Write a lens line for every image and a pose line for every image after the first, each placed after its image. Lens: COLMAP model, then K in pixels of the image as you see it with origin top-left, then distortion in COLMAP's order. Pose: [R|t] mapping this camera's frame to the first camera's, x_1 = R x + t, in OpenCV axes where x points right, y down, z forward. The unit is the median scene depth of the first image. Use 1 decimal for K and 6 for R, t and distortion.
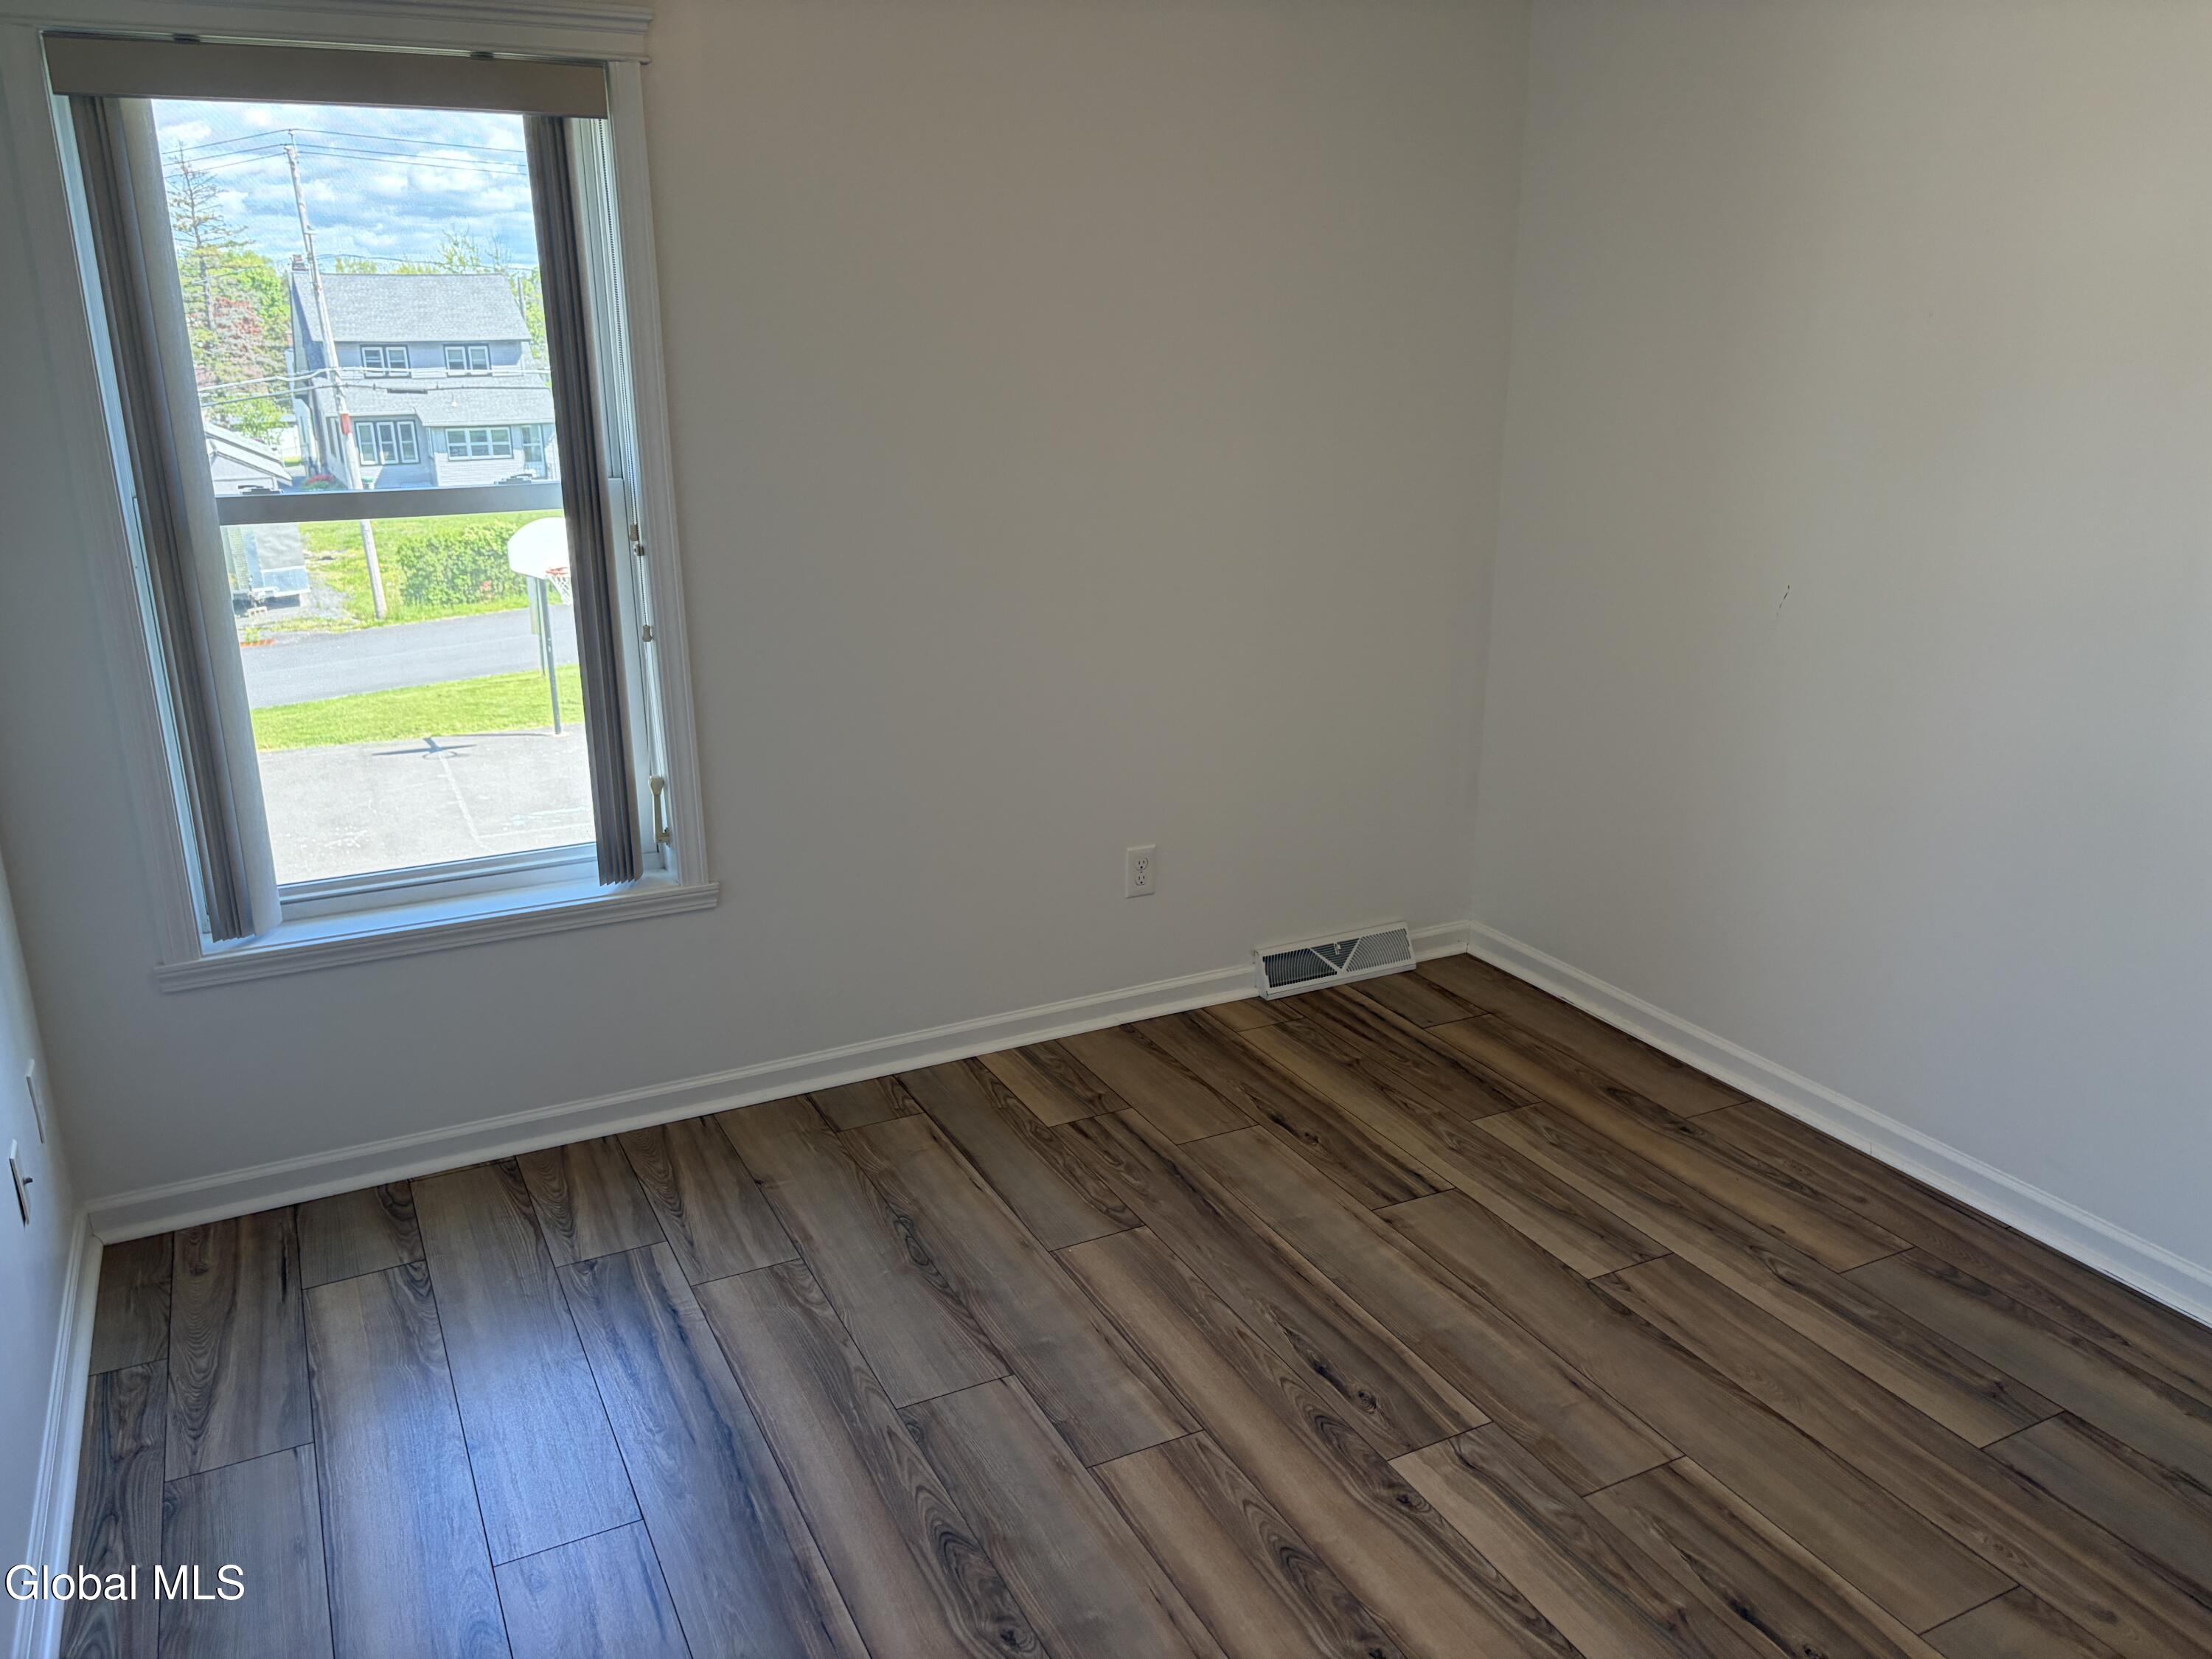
lens RADIAL K [[1676.9, 0, 1098.9], [0, 1676.9, 841.0], [0, 0, 1]] dist [0.045598, -0.044544]
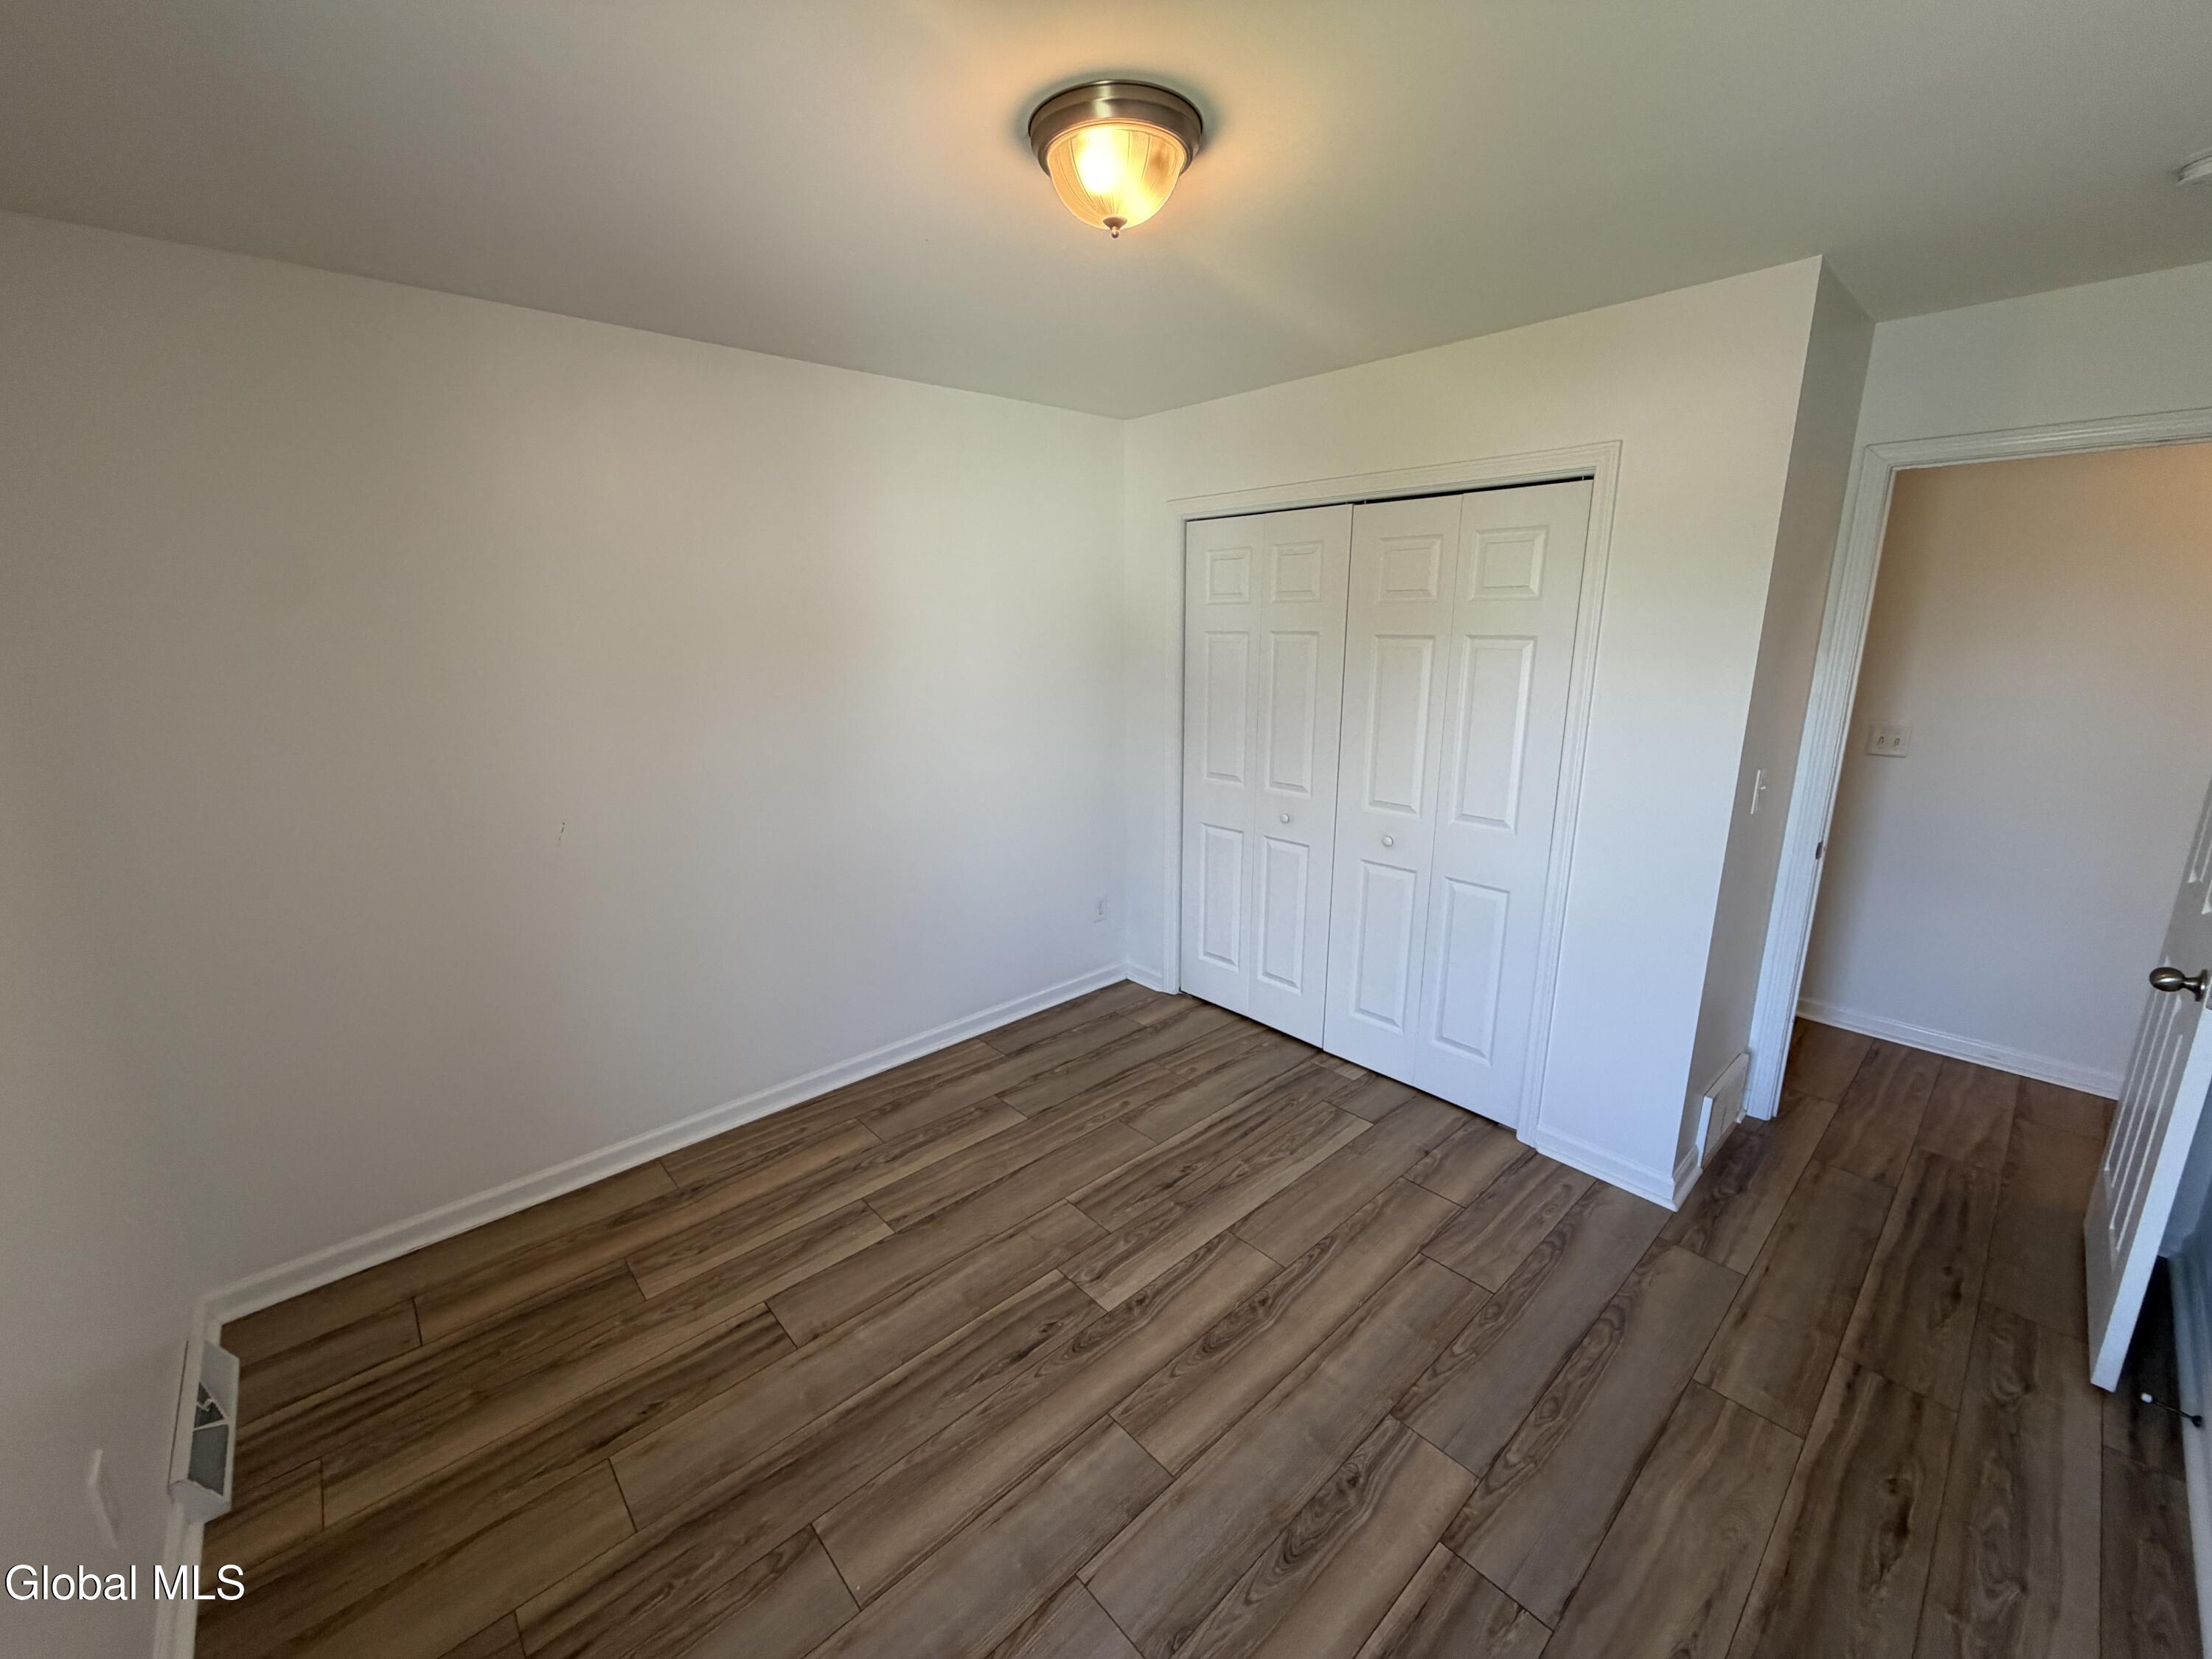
lens RADIAL K [[883.6, 0, 1101.8], [0, 883.6, 828.0], [0, 0, 1]] dist [0.001444, 0.000010]
pose [[-0.264878, -0.221619, 0.938469, -0.461232], [0.300493, 0.905799, 0.298717, -0.275929], [-0.916266, 0.361127, -0.173332, 0.859404]]
